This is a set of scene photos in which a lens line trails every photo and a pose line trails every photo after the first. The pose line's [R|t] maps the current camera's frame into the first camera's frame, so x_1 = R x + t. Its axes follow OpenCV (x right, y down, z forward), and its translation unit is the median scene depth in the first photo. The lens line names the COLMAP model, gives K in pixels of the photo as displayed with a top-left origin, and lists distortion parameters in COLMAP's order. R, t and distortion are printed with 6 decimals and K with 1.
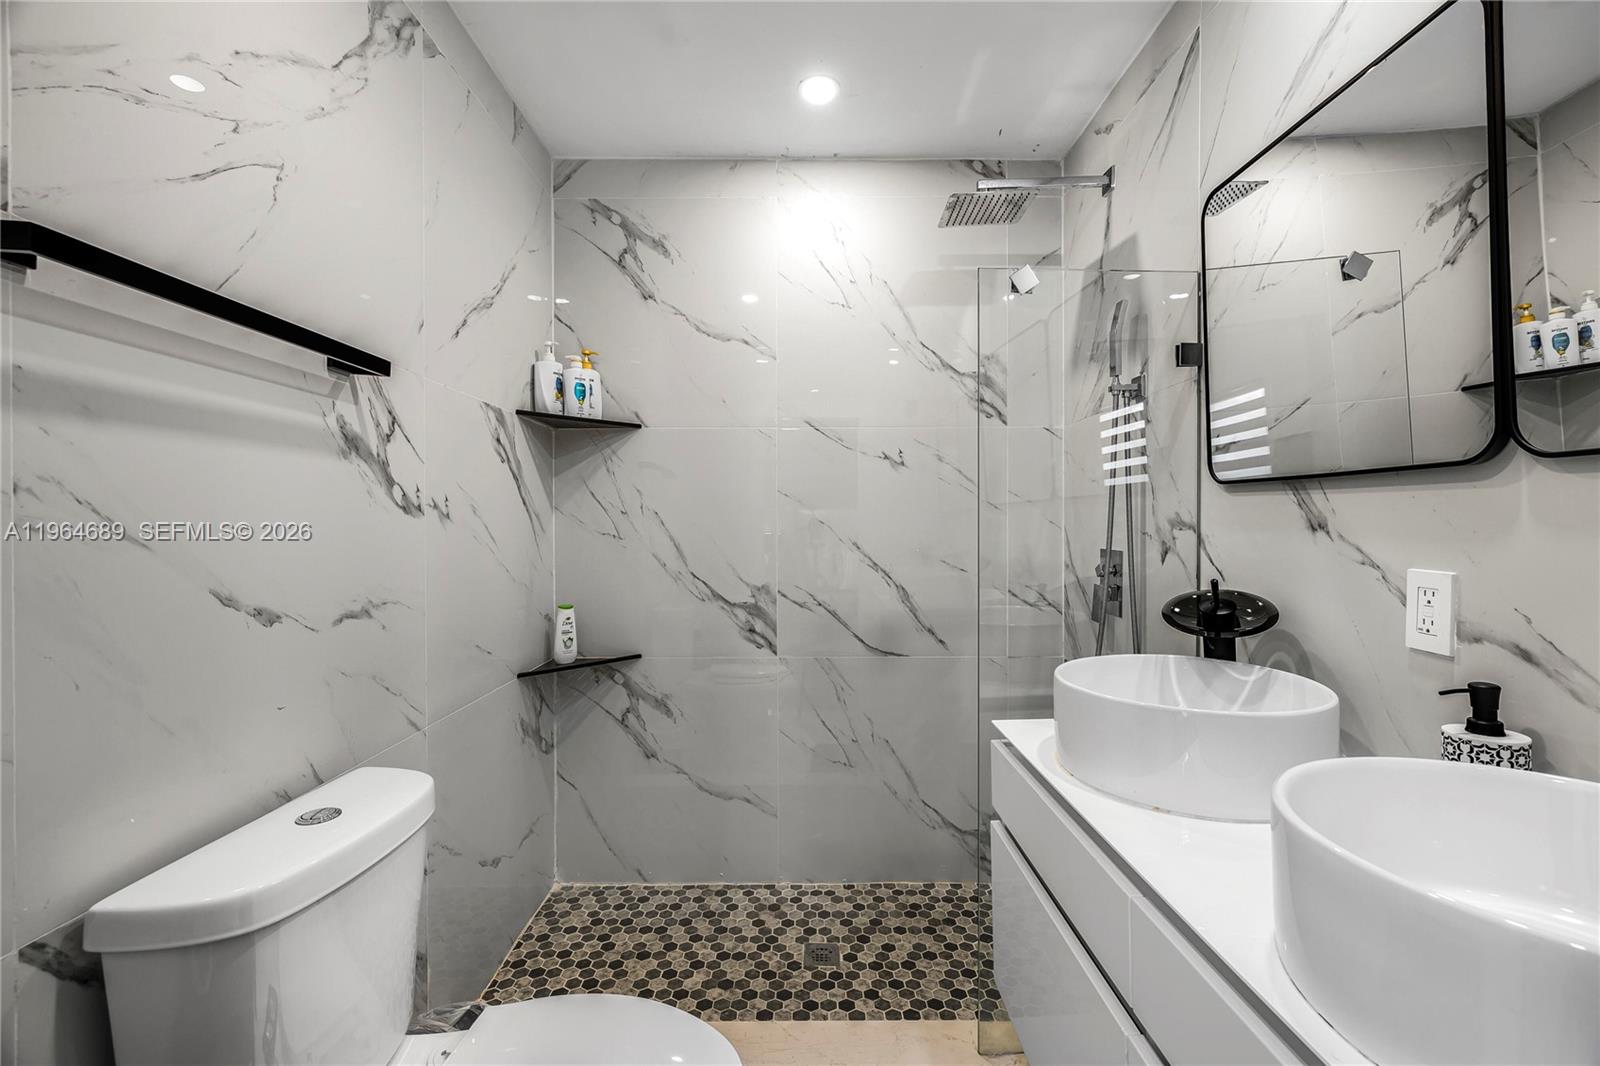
lens RADIAL K [[668.2, 0, 798.3], [0, 668.2, 533.3], [0, 0, 1]] dist [-0.000693, 0.000744]
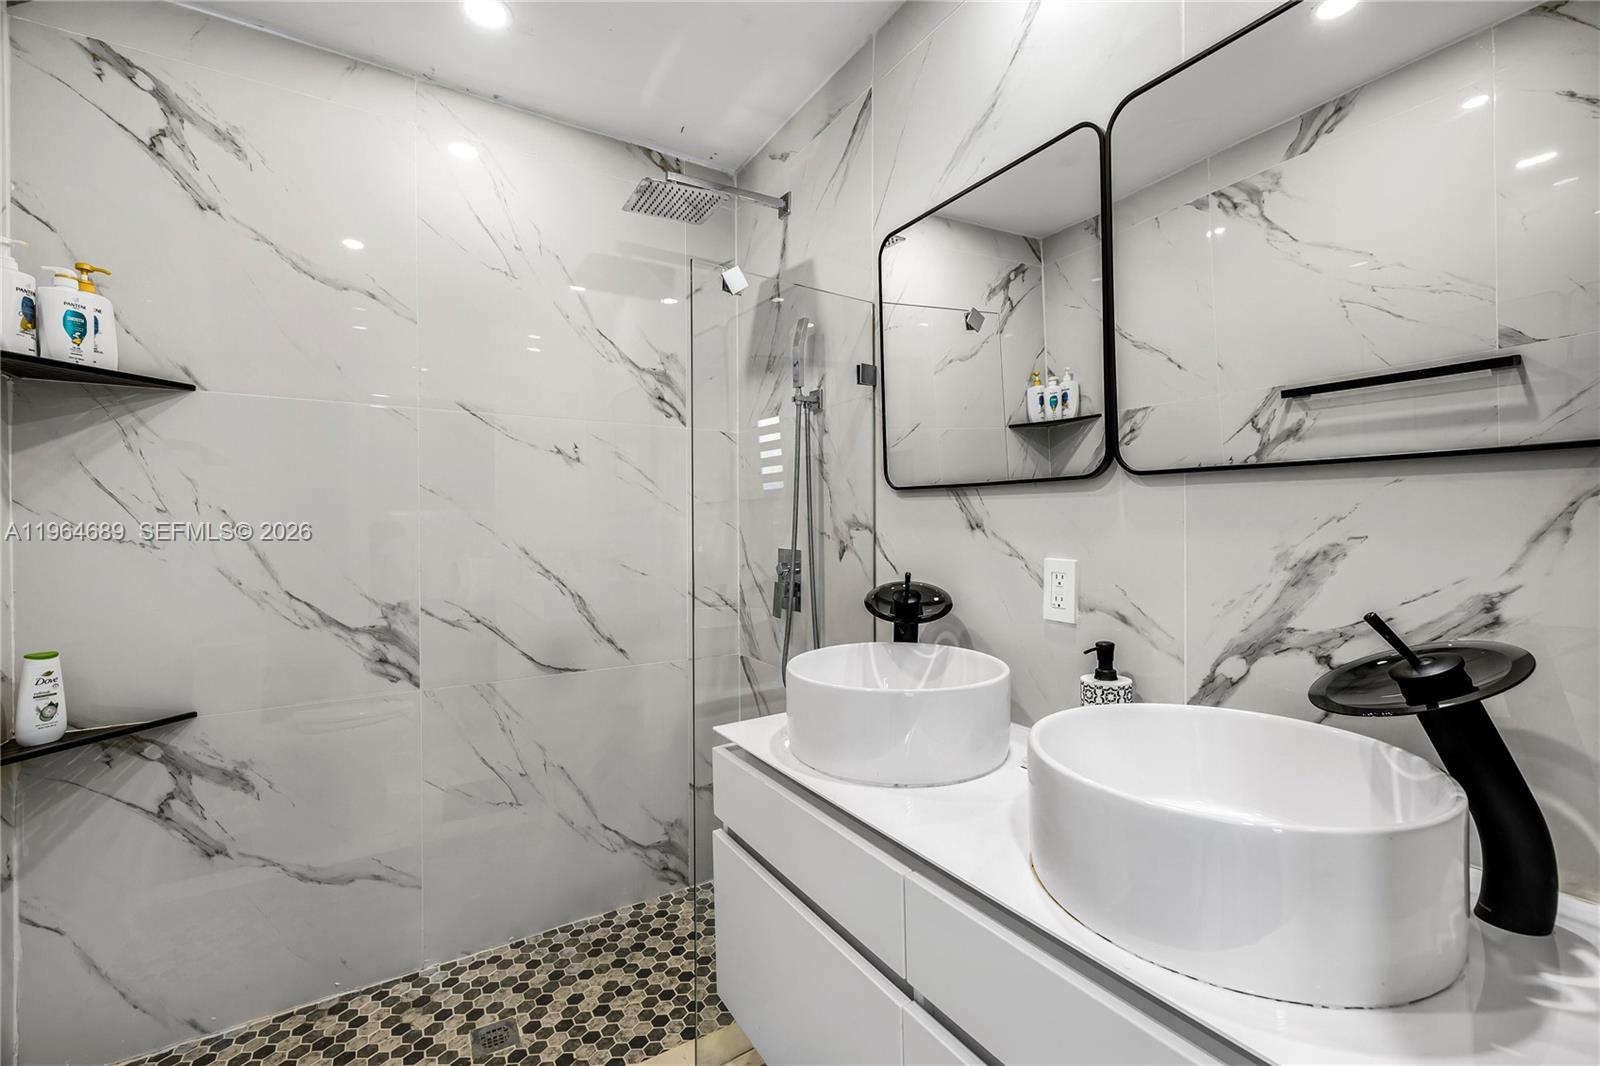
lens RADIAL K [[668.2, 0, 802.2], [0, 668.2, 532.2], [0, 0, 1]] dist [-0.000693, 0.000744]
pose [[0.847283, -0.006570, 0.531101, -0.077807], [0.010182, 0.999941, -0.003875, 0.001488], [-0.531044, 0.008691, 0.847300, 0.073830]]
